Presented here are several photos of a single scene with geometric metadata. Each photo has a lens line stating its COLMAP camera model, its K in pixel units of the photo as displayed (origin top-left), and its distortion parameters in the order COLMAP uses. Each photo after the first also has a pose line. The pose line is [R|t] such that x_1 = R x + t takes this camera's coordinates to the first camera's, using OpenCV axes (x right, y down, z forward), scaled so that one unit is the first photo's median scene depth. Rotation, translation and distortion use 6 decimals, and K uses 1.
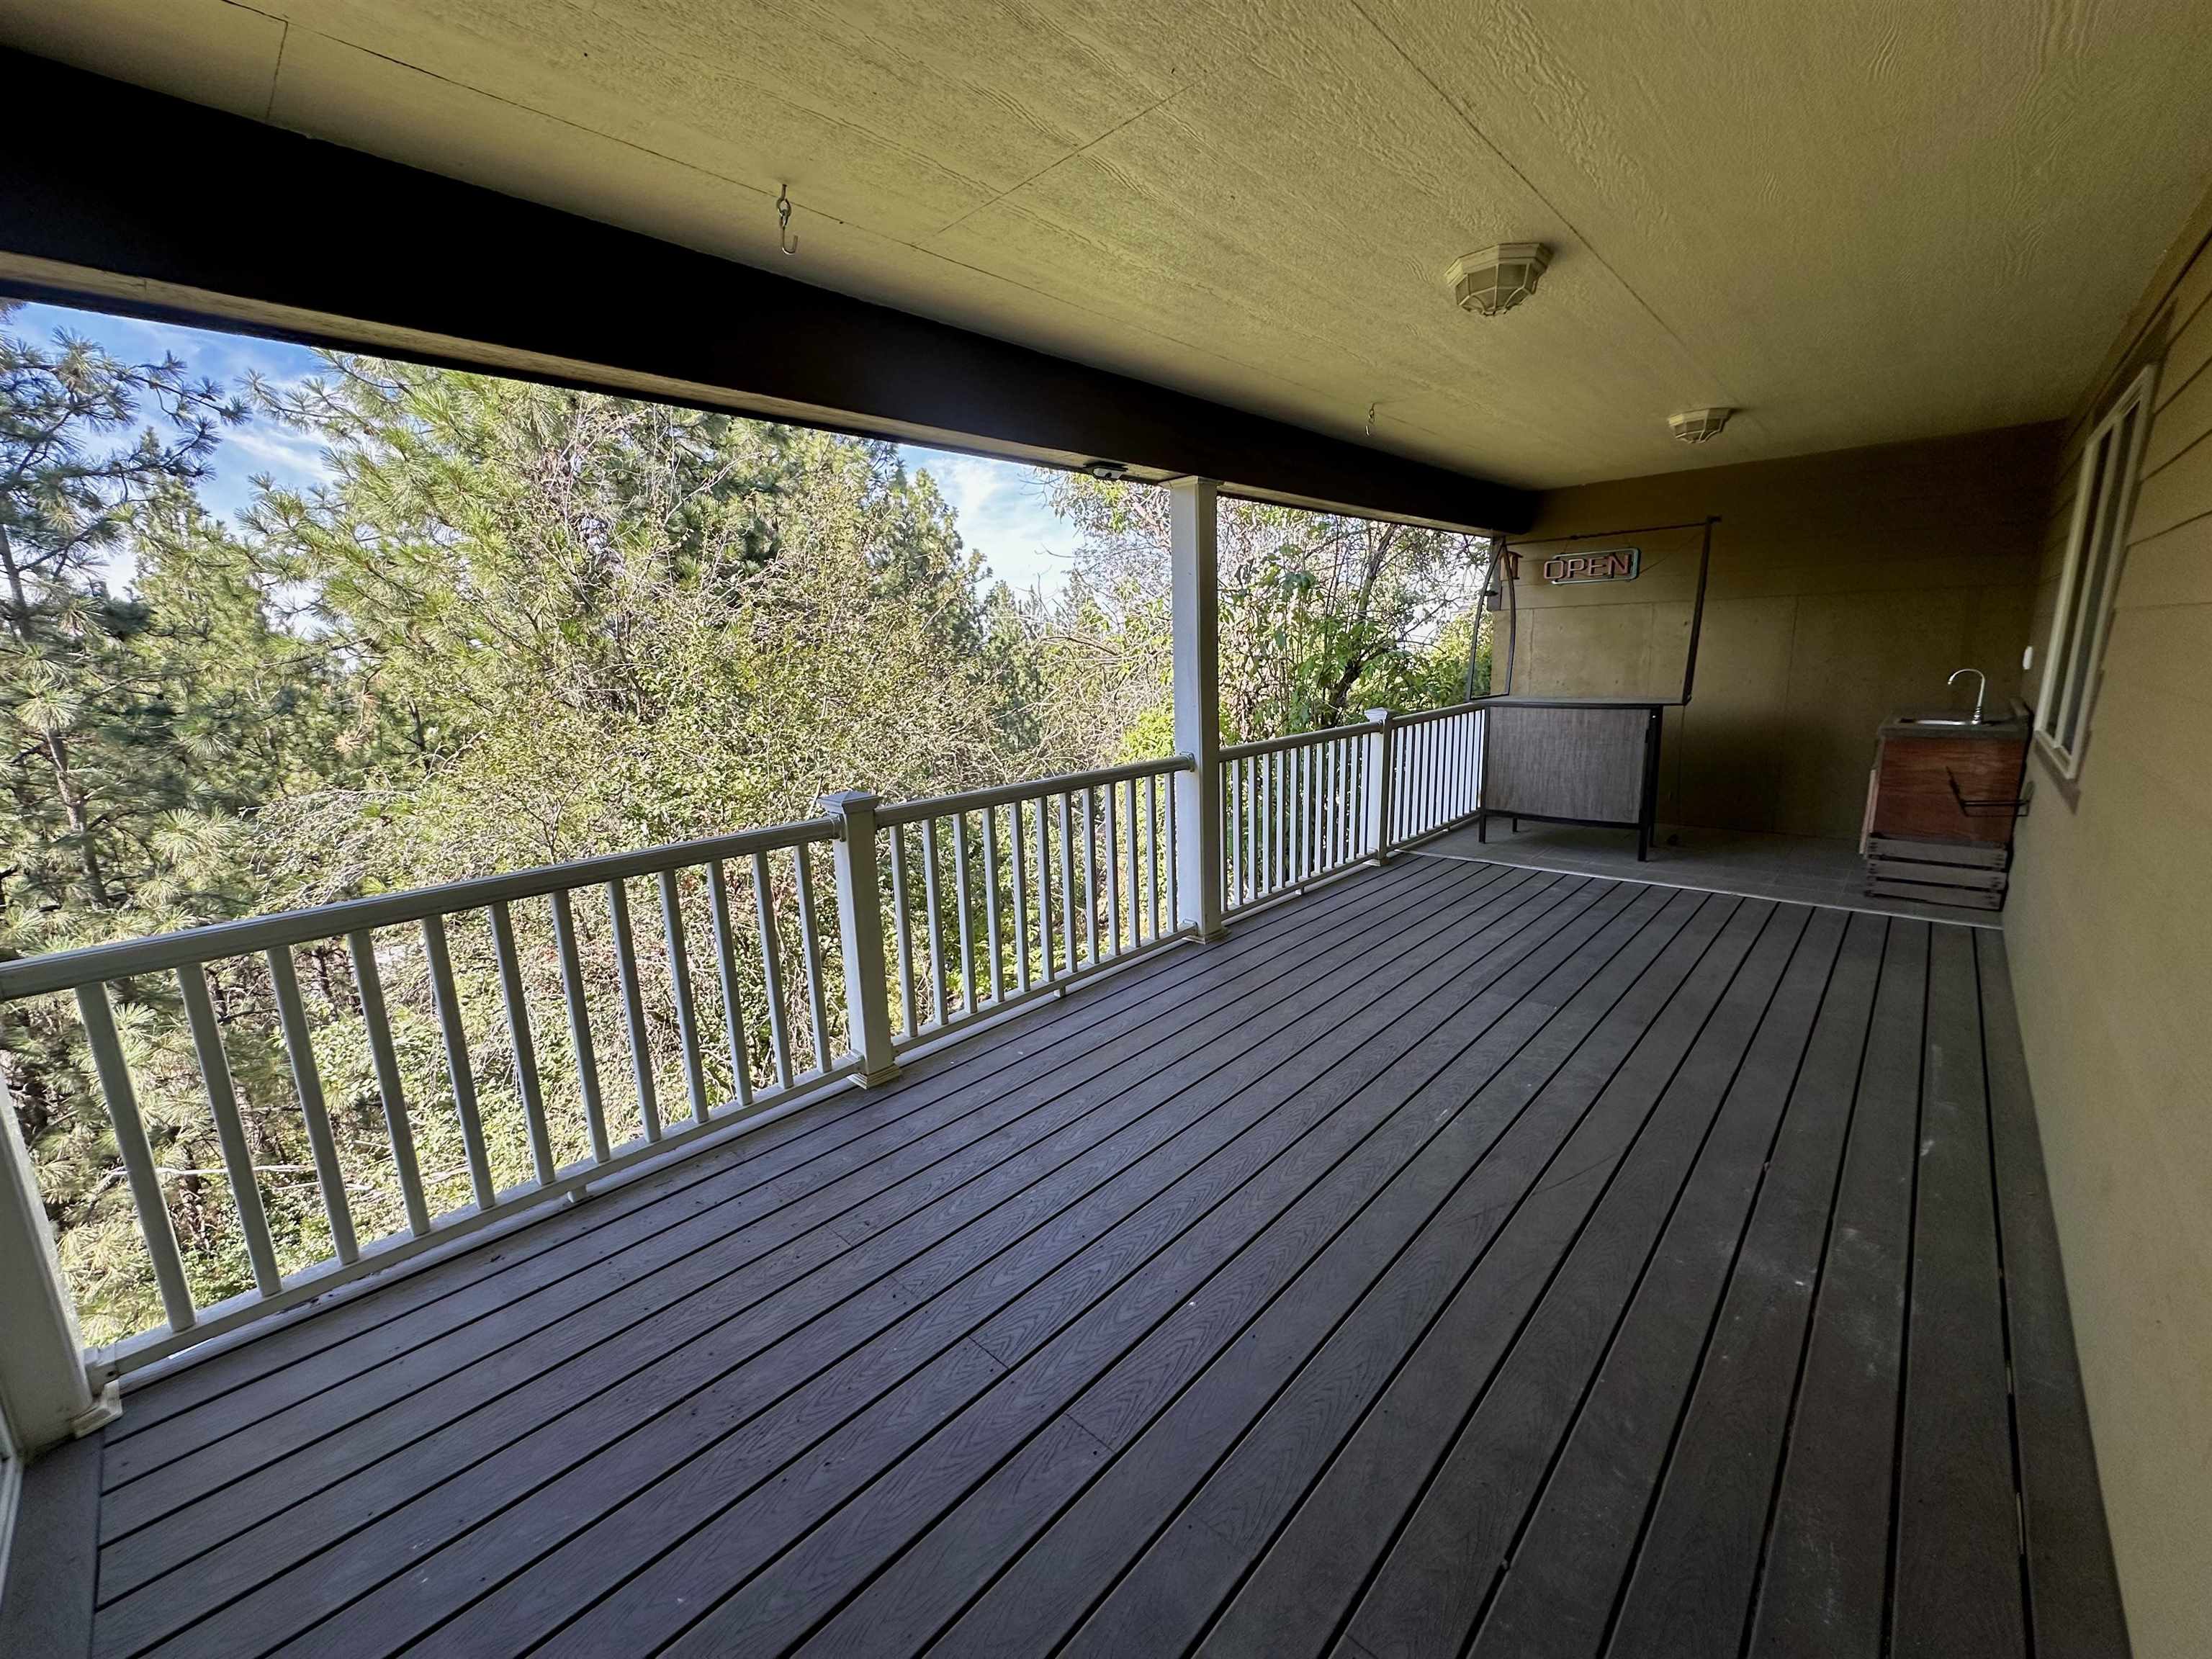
lens RADIAL K [[885.8, 0, 1096.0], [0, 885.8, 833.1], [0, 0, 1]] dist [0.000246, -0.000043]
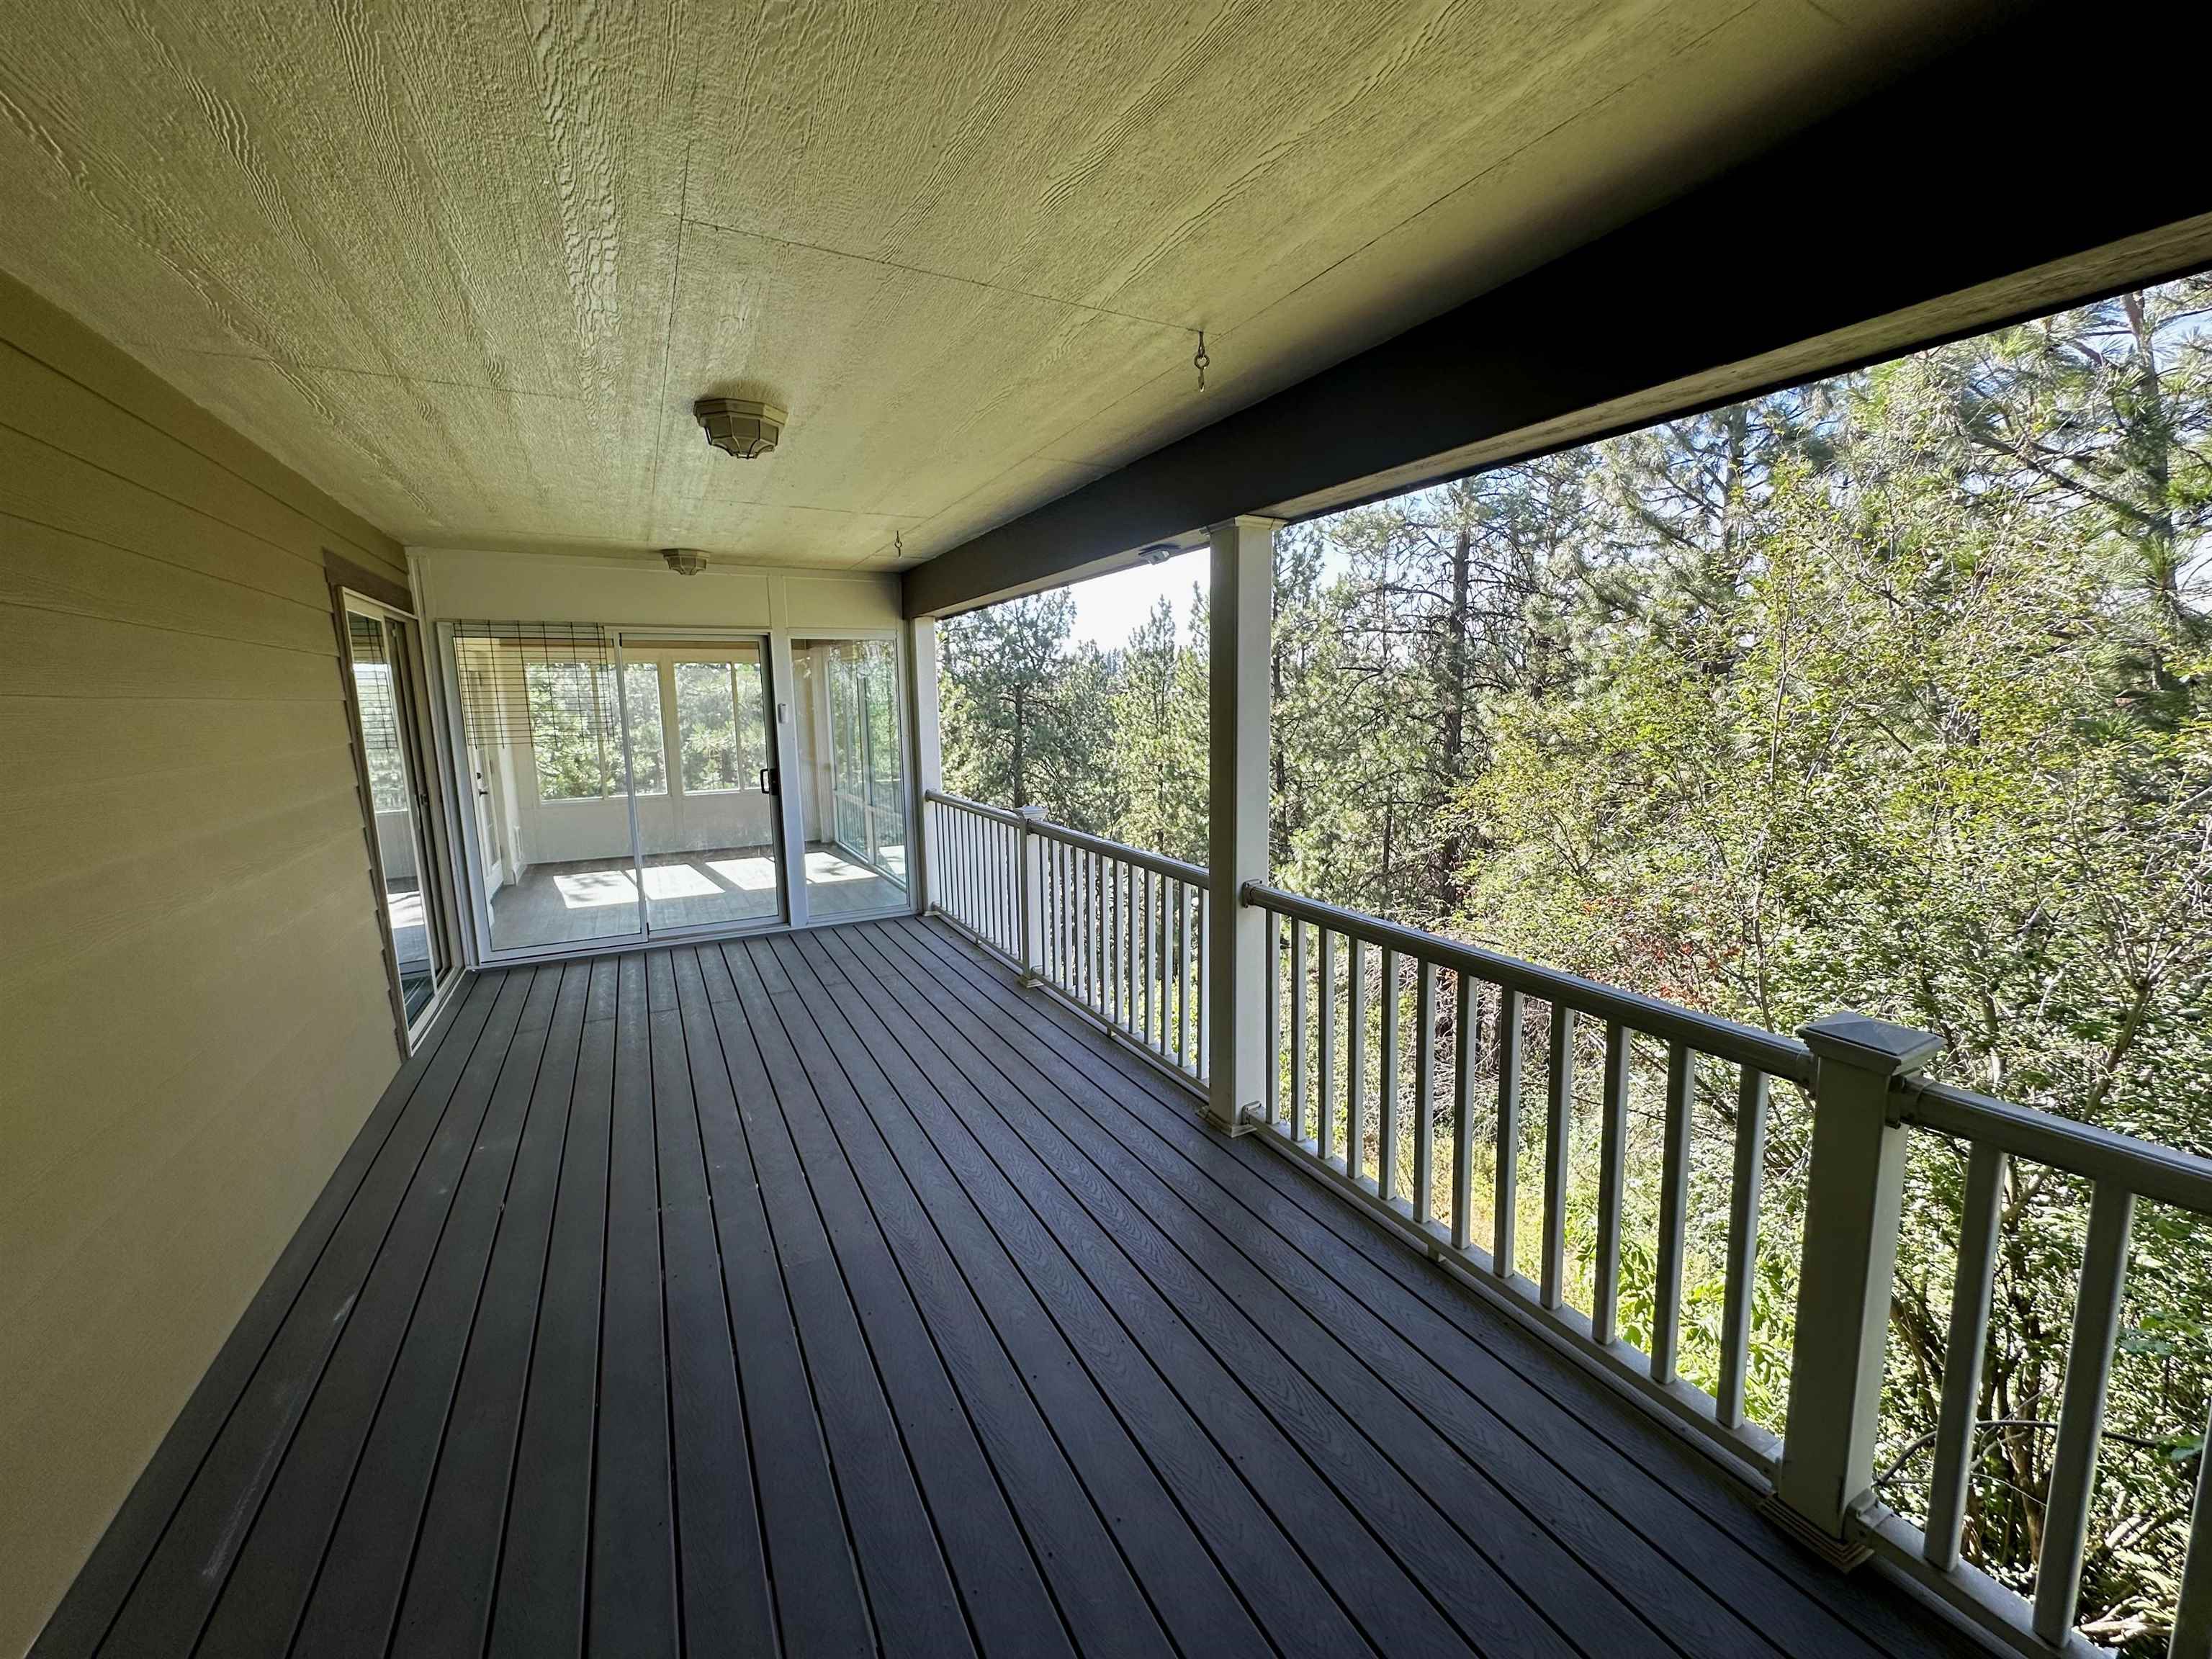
lens RADIAL K [[885.8, 0, 1099.4], [0, 885.8, 817.9], [0, 0, 1]] dist [0.000246, -0.000043]
pose [[-0.321388, 0.168760, -0.931788, 0.877317], [-0.169163, 0.957932, 0.231842, -0.305296], [0.931715, 0.232135, -0.279320, 1.132273]]
